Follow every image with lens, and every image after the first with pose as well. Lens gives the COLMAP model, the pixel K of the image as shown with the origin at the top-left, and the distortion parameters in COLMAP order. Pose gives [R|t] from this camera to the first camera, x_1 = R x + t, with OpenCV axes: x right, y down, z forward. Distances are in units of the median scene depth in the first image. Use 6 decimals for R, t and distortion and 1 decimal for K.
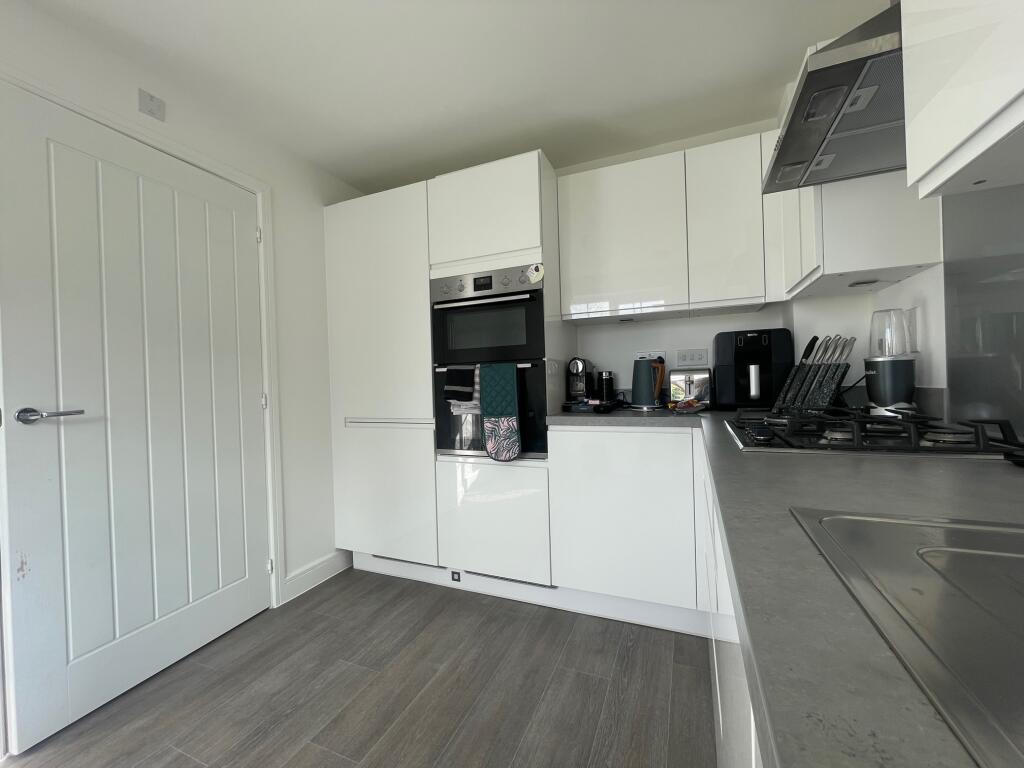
lens RADIAL K [[414.0, 0, 509.2], [0, 414.0, 382.6], [0, 0, 1]] dist [-0.002786, -0.000880]
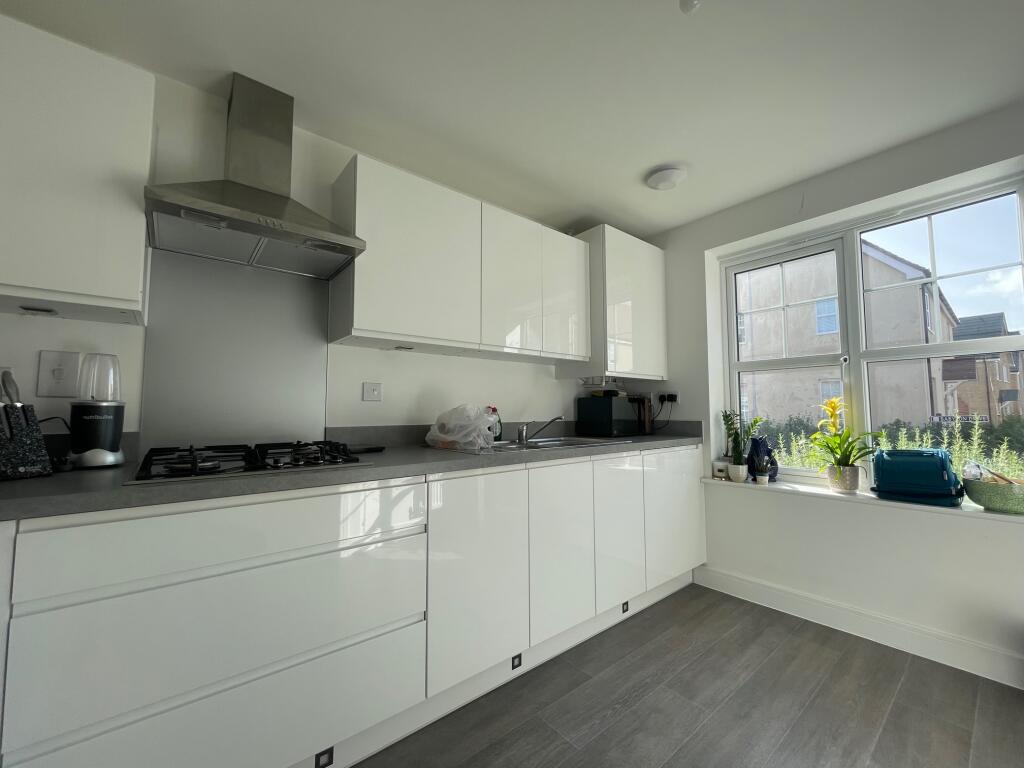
lens RADIAL K [[414.0, 0, 515.1], [0, 414.0, 381.9], [0, 0, 1]] dist [-0.002786, -0.000880]
pose [[-0.890497, 0.062672, 0.450652, 0.029745], [0.031340, 0.996564, -0.076664, -0.009797], [-0.453908, -0.054146, -0.889402, 1.454811]]
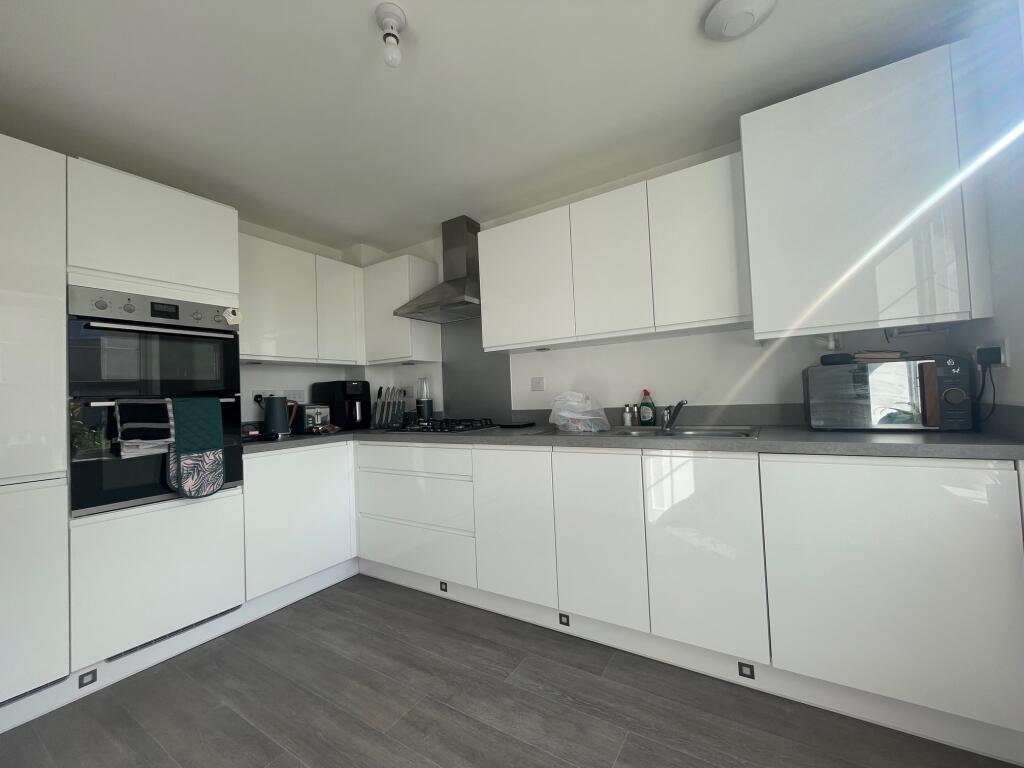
lens RADIAL K [[414.0, 0, 512.2], [0, 414.0, 384.5], [0, 0, 1]] dist [-0.002786, -0.000880]
pose [[0.162799, 0.054042, 0.985178, -0.892746], [0.043350, 0.997143, -0.061861, 0.016143], [-0.985706, 0.052779, 0.159991, 0.103187]]
